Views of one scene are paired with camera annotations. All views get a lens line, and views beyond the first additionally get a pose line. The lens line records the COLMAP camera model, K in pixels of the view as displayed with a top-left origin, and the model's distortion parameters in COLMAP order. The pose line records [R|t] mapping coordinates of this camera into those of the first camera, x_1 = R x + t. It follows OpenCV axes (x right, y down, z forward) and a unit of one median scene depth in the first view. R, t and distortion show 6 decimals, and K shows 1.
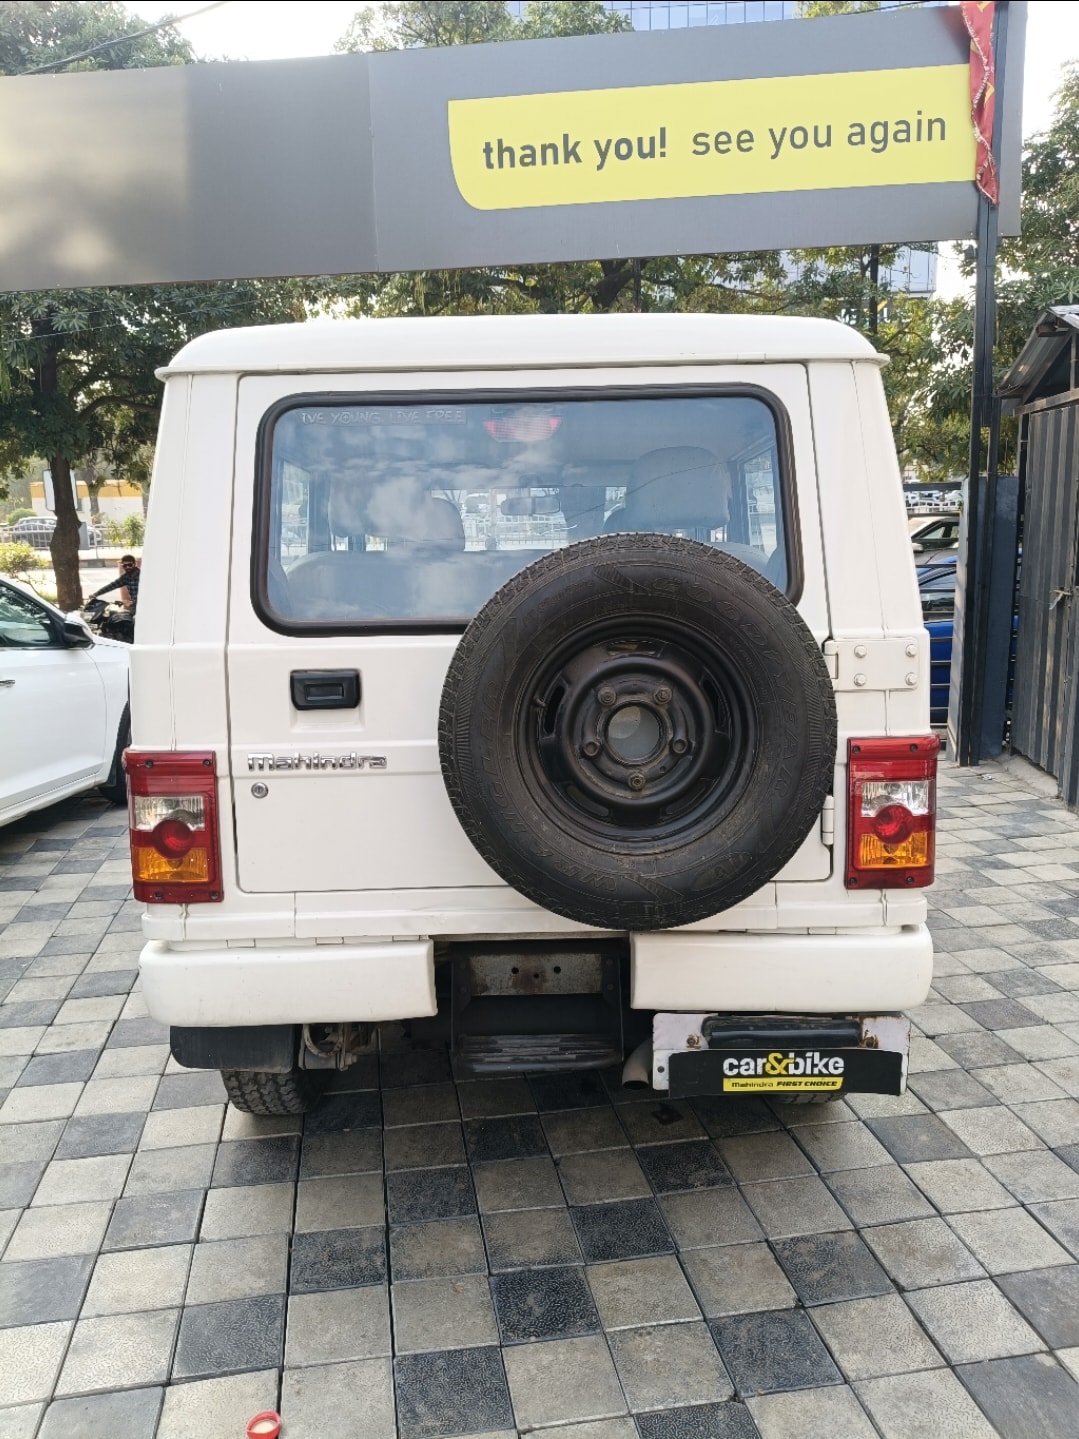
lens RADIAL K [[1114.2, 0, 537.8], [0, 1114.2, 695.7], [0, 0, 1]] dist [0.008017, -0.048241]
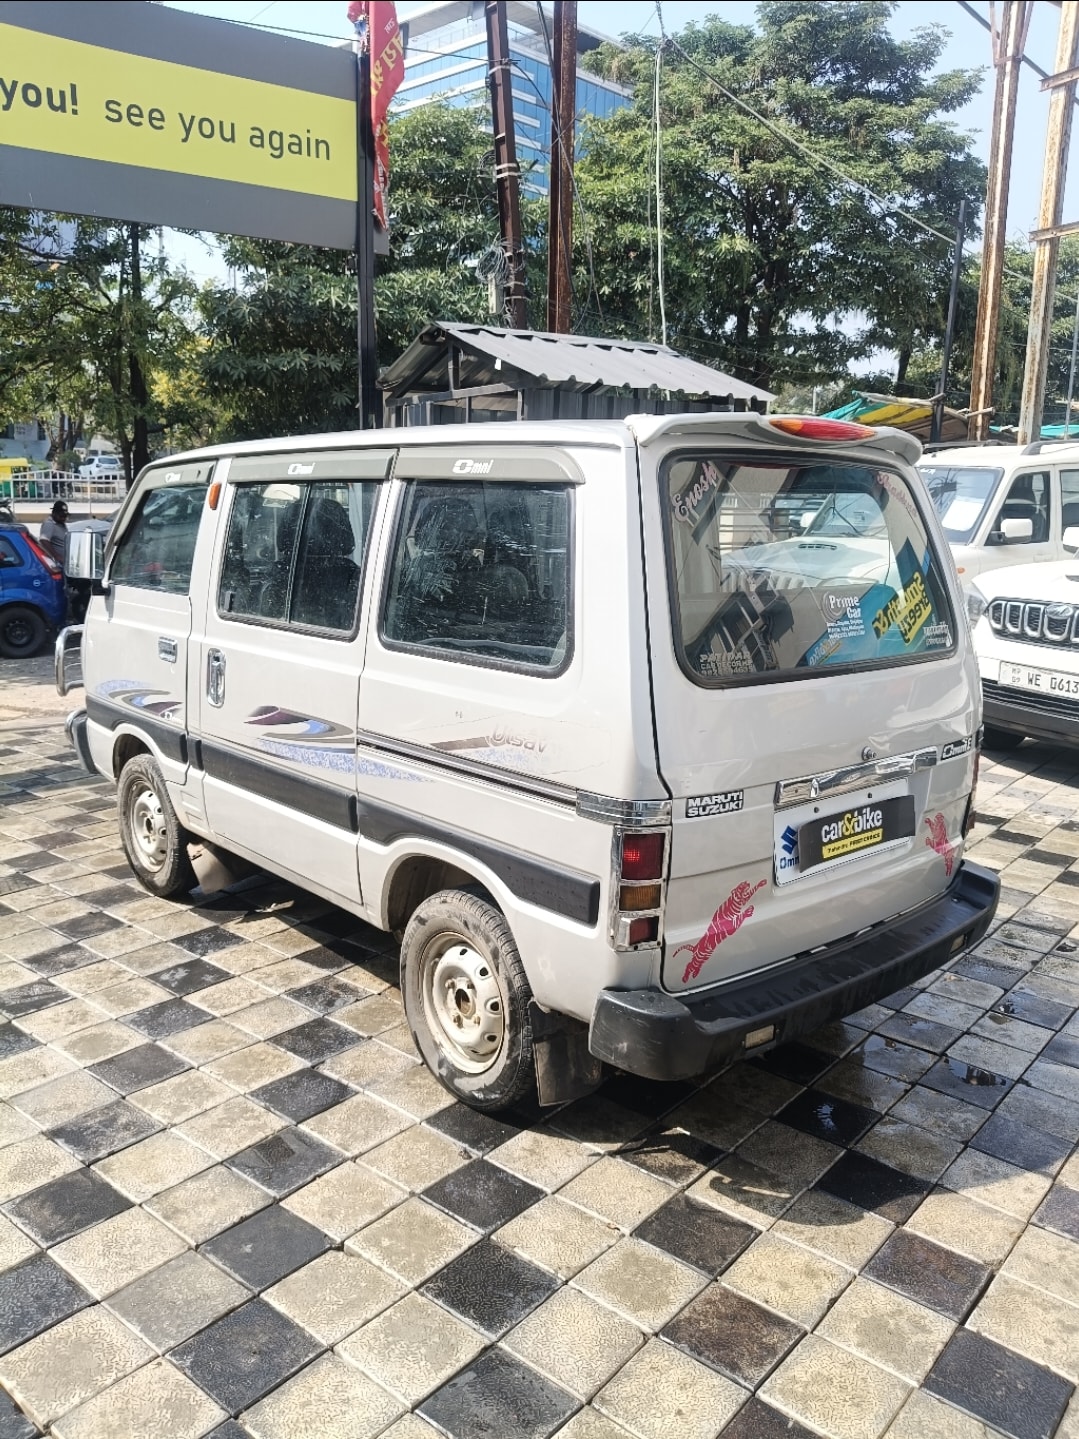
lens RADIAL K [[1145.4, 0, 533.3], [0, 1145.4, 685.0], [0, 0, 1]] dist [-0.016598, -0.013689]
pose [[0.765390, -0.065320, 0.640243, -0.264446], [0.061514, 0.997706, 0.028251, 0.023942], [-0.640620, 0.017761, 0.767652, -0.037402]]
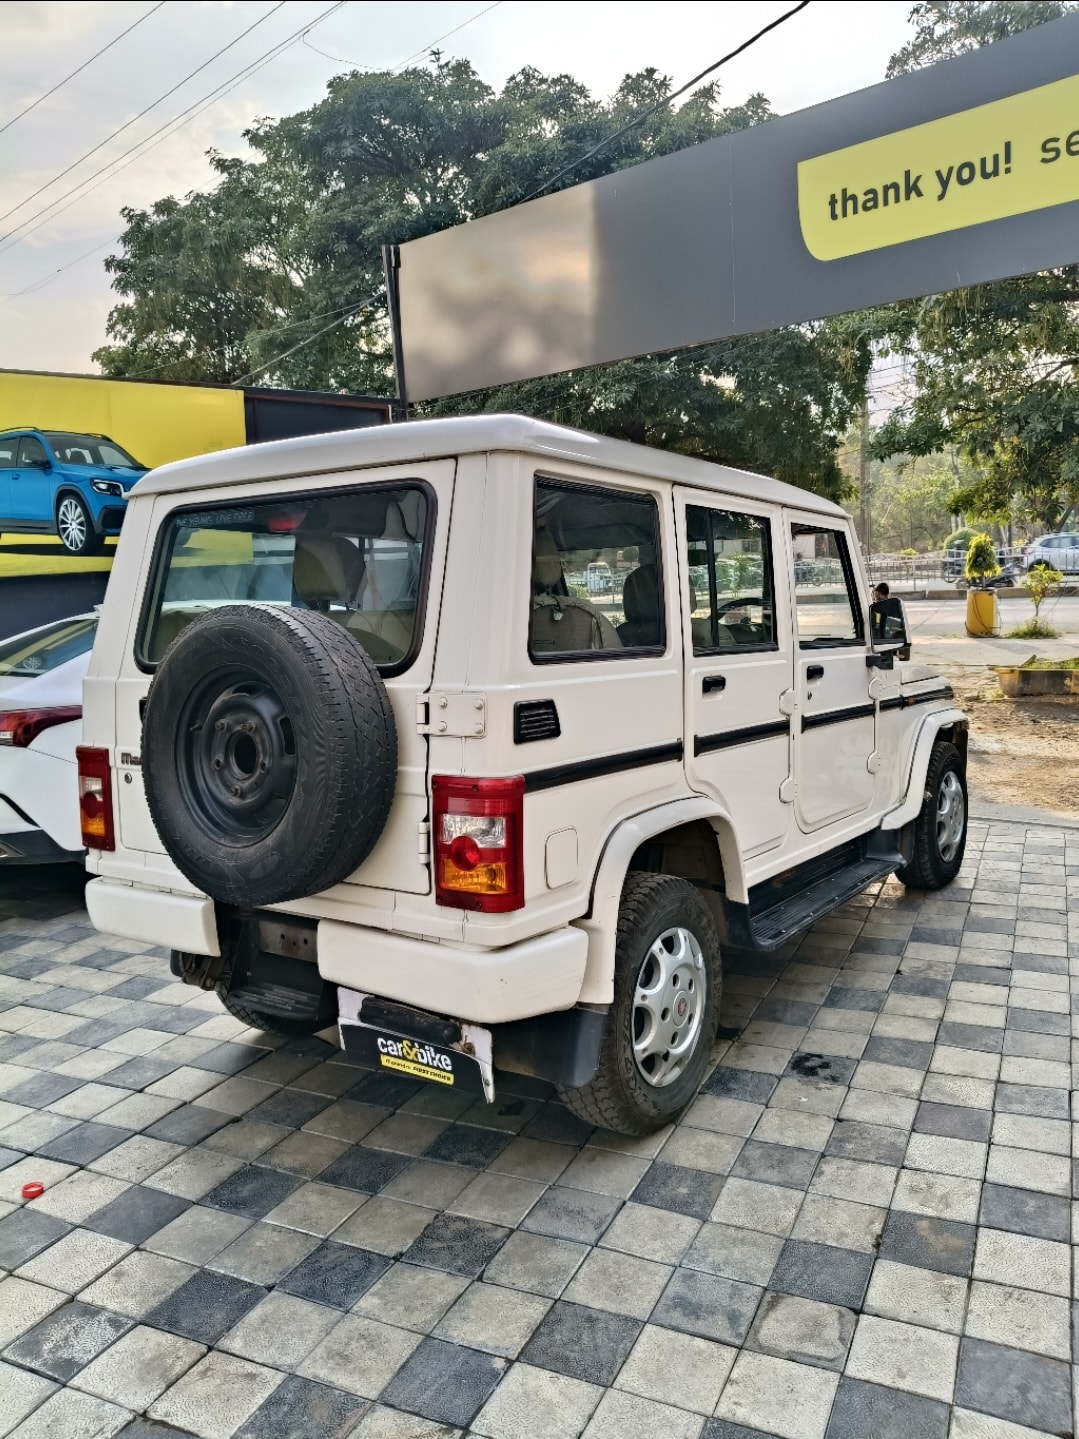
lens RADIAL K [[1121.2, 0, 538.9], [0, 1121.2, 698.3], [0, 0, 1]] dist [-0.000276, -0.022910]
pose [[0.820117, 0.046581, -0.570297, 0.351217], [-0.062668, 0.997997, -0.008606, -0.014068], [0.568754, 0.042797, 0.821394, 0.030844]]
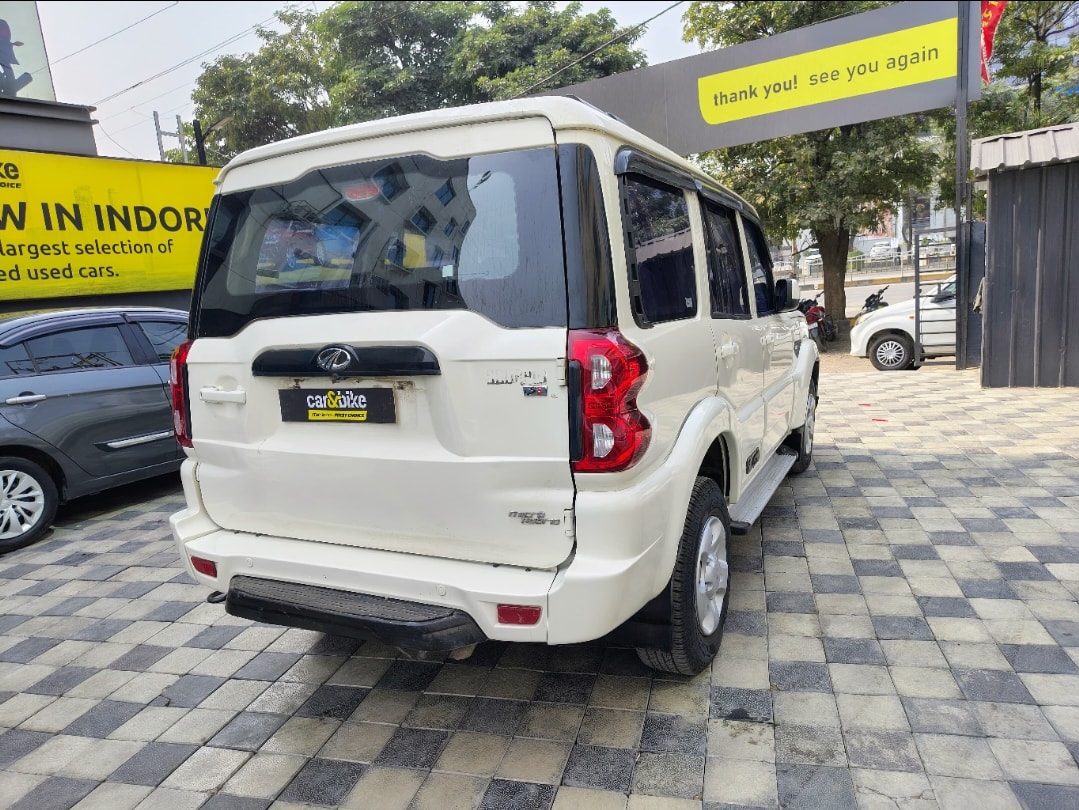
lens RADIAL K [[786.7, 0, 554.8], [0, 786.7, 399.2], [0, 0, 1]] dist [0.044501, -0.000654]
pose [[0.914803, 0.018605, -0.403471, 0.322726], [-0.012304, 0.999759, 0.018205, 0.096488], [0.403712, -0.011690, 0.914811, -0.635011]]
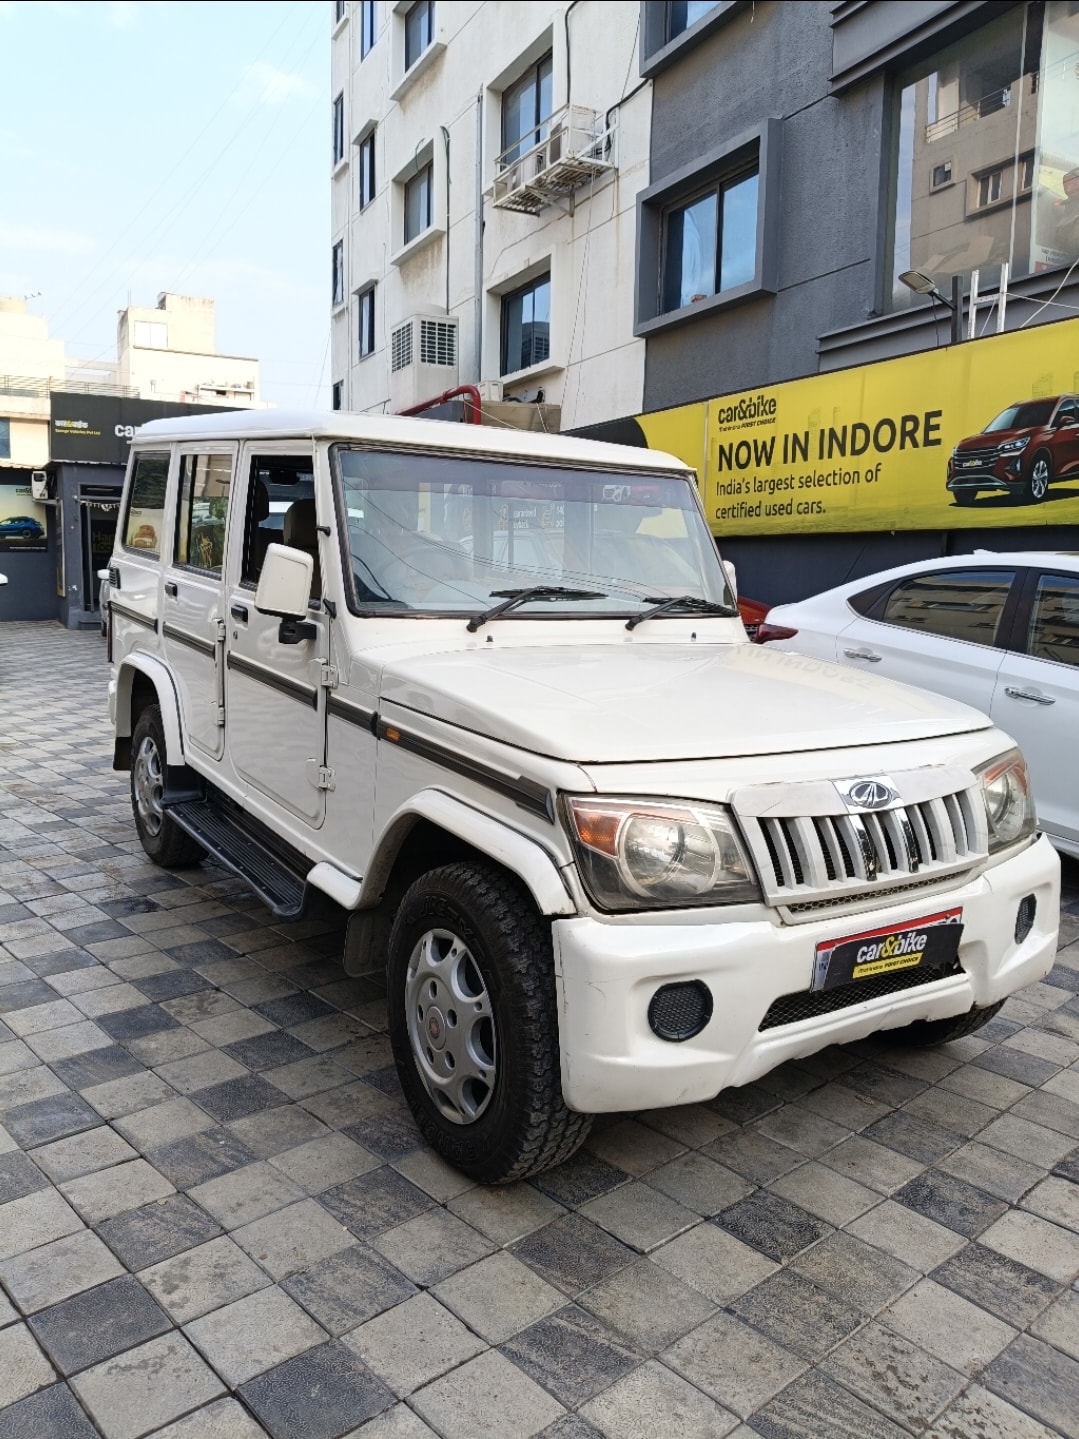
lens RADIAL K [[1102.4, 0, 544.4], [0, 1102.4, 717.8], [0, 0, 1]] dist [0.078411, -0.202729]
pose [[-0.838881, 0.071468, -0.539602, 0.304077], [-0.100677, 0.953866, 0.282850, -0.177630], [0.534923, 0.291603, -0.792985, 1.234589]]
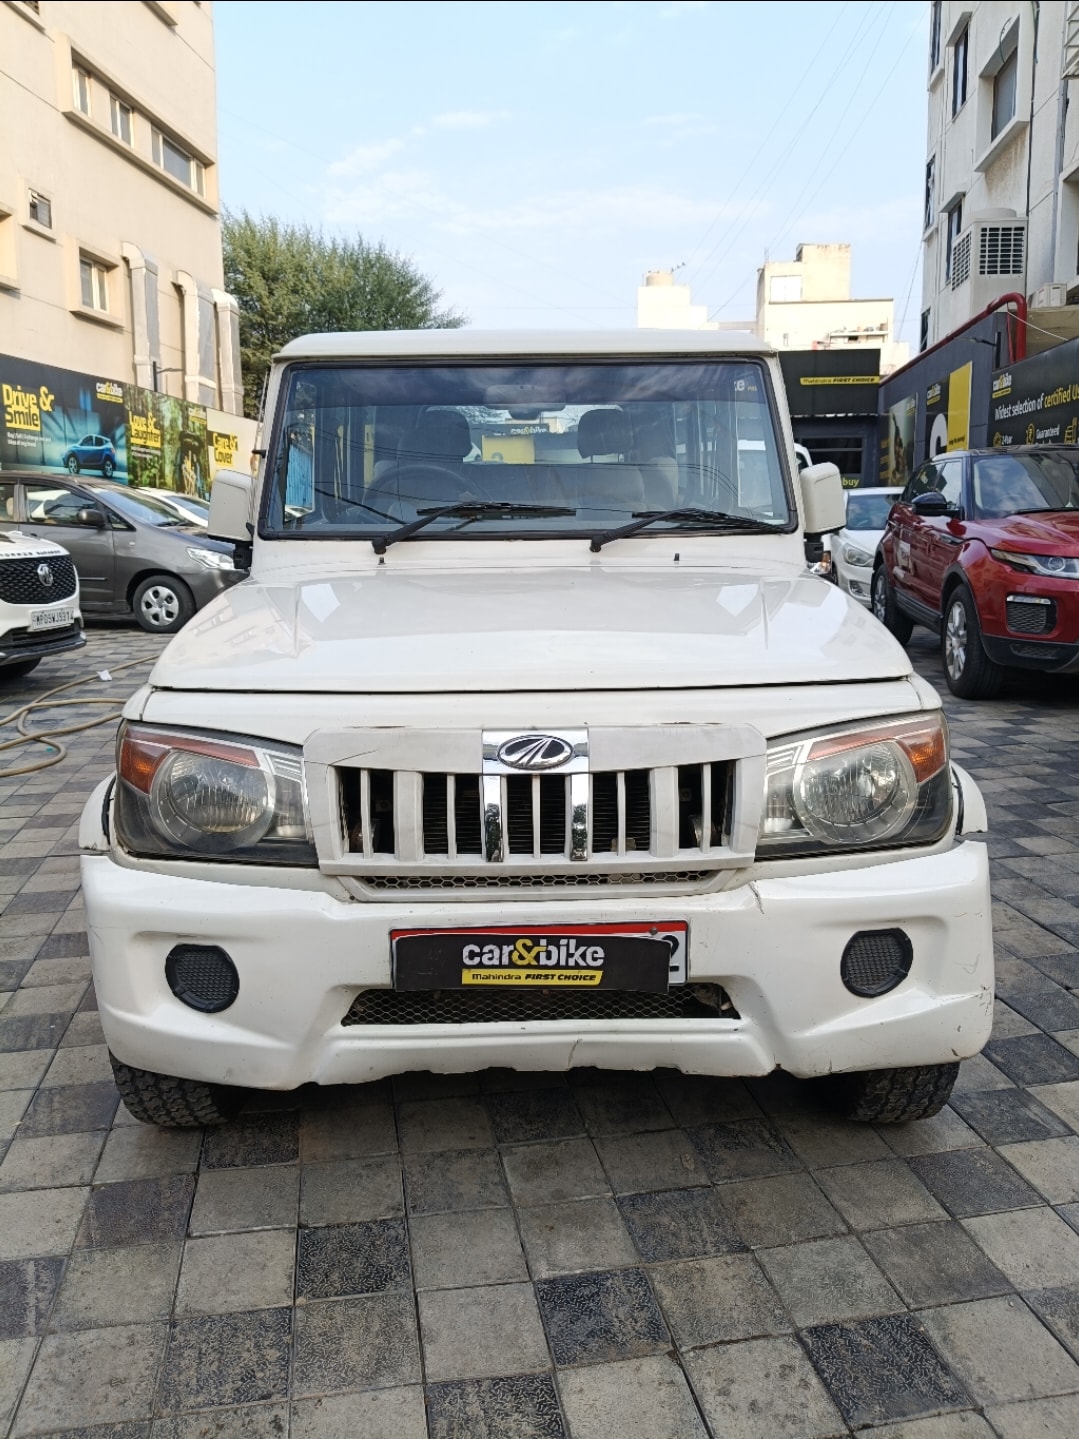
lens RADIAL K [[1121.2, 0, 538.9], [0, 1121.2, 698.3], [0, 0, 1]] dist [-0.000276, -0.022910]
pose [[-0.999453, 0.032558, 0.005863, -0.021423], [0.032688, 0.944641, 0.326472, -0.163793], [0.005091, 0.326485, -0.945189, 1.274937]]
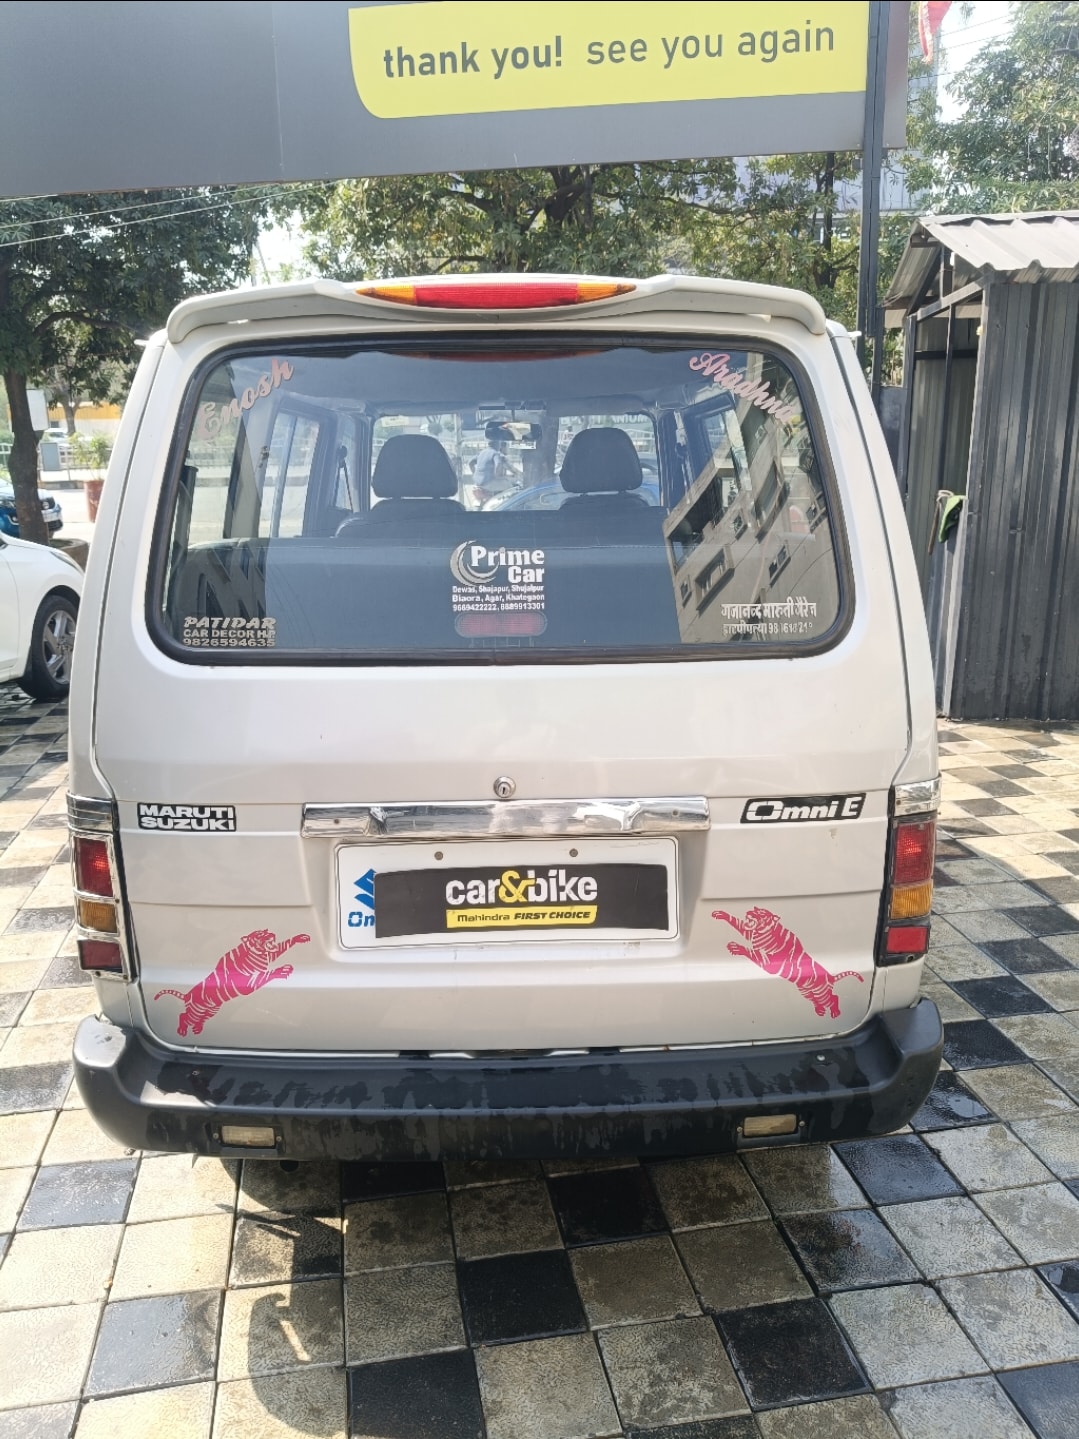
lens RADIAL K [[1125.0, 0, 539.0], [0, 1125.0, 681.6], [0, 0, 1]] dist [0.076413, -0.135303]
pose [[0.999985, 0.003291, 0.004411, 0.093812], [-0.003497, 0.998867, 0.047458, 0.029426], [-0.004250, -0.047473, 0.998863, -0.066495]]
